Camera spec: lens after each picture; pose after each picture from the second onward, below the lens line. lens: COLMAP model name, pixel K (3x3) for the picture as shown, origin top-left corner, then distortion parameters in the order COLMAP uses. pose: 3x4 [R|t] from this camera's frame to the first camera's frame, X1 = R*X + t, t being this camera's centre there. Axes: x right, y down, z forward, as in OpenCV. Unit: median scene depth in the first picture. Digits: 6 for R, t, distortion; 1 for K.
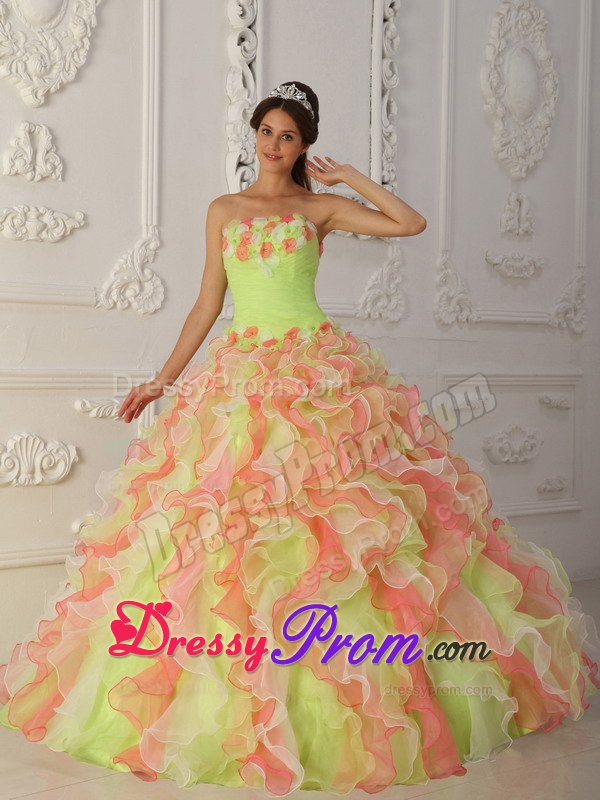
lens RADIAL K [[1623.1, 0, 325.0], [0, 1623.1, 391.0], [0, 0, 1]] dist [0.021021, 0.000000]
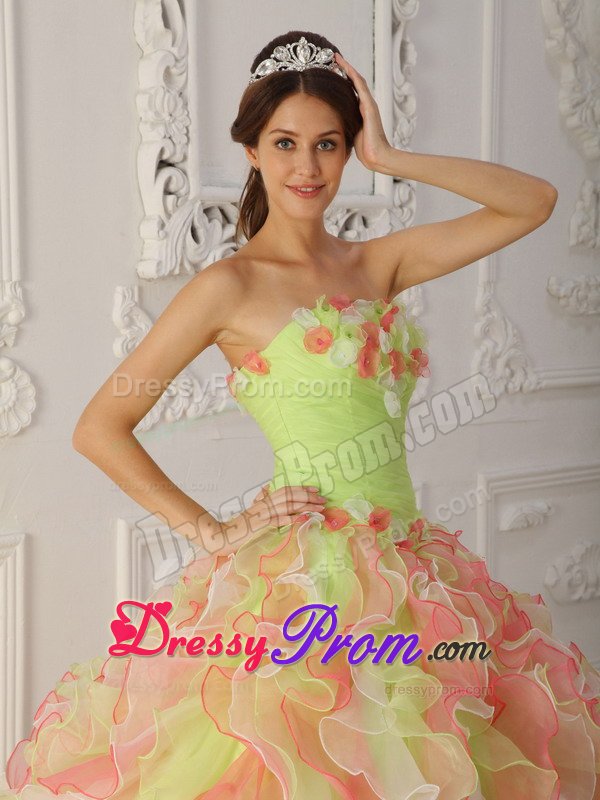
lens RADIAL K [[1778.5, 0, 365.5], [0, 1778.5, 413.3], [0, 0, 1]] dist [0.242524, 0.000000]
pose [[0.995341, -0.022868, 0.093670, -0.039496], [0.015517, 0.996796, 0.078471, -0.094158], [-0.095165, -0.076652, 0.992506, 0.333247]]
